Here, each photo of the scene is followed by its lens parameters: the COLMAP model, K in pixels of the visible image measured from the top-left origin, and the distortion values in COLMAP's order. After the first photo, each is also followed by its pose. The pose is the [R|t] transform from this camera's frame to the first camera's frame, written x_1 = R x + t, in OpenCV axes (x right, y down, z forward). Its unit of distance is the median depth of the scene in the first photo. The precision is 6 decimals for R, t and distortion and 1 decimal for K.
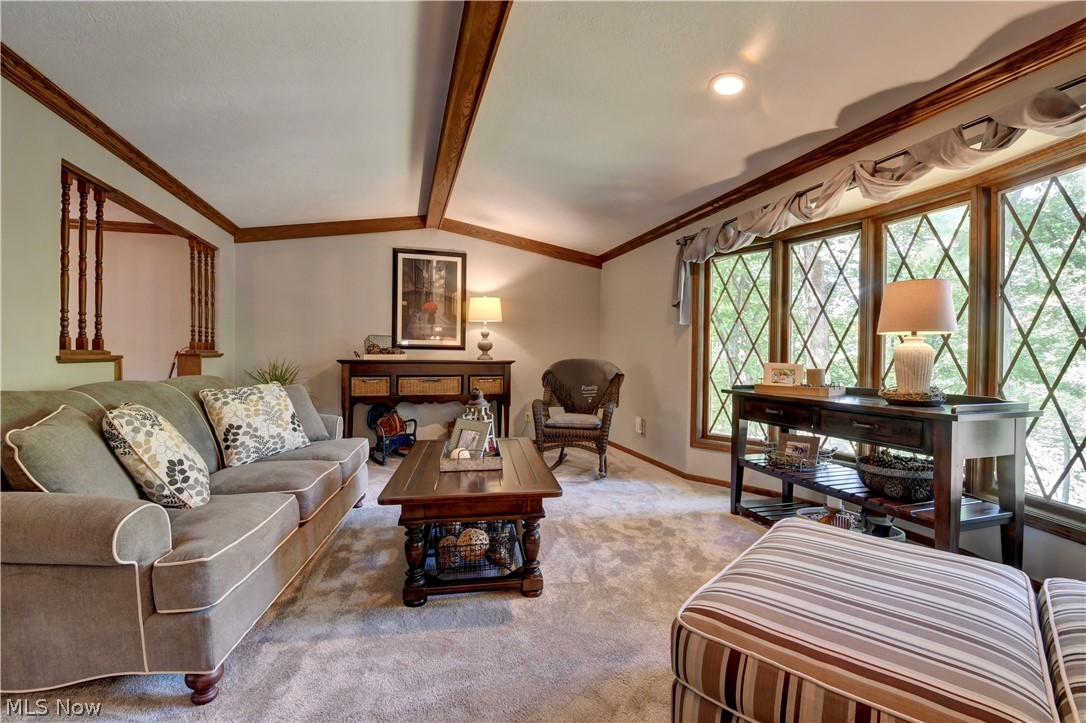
lens RADIAL K [[474.0, 0, 543.6], [0, 474.0, 358.1], [0, 0, 1]] dist [0.005682, -0.015868]
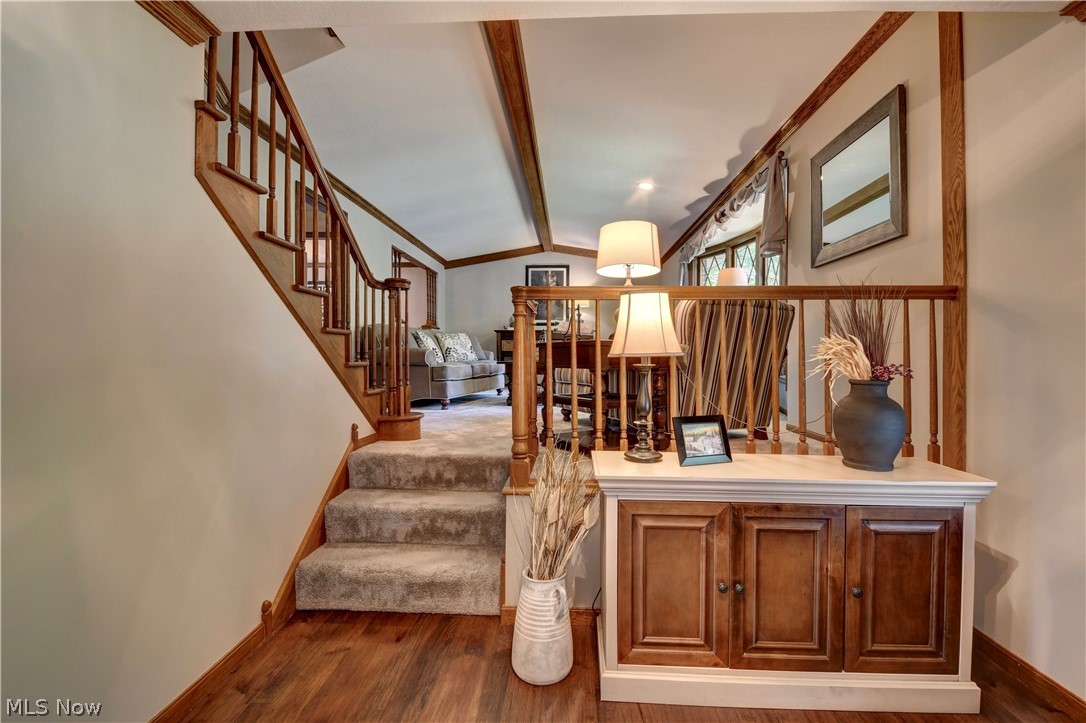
lens RADIAL K [[474.0, 0, 543.6], [0, 474.0, 358.1], [0, 0, 1]] dist [0.005682, -0.015868]
pose [[0.939294, -0.008317, -0.343013, 0.323336], [0.006055, 0.999952, -0.007665, 0.112264], [0.343061, 0.005123, 0.939299, -0.568904]]
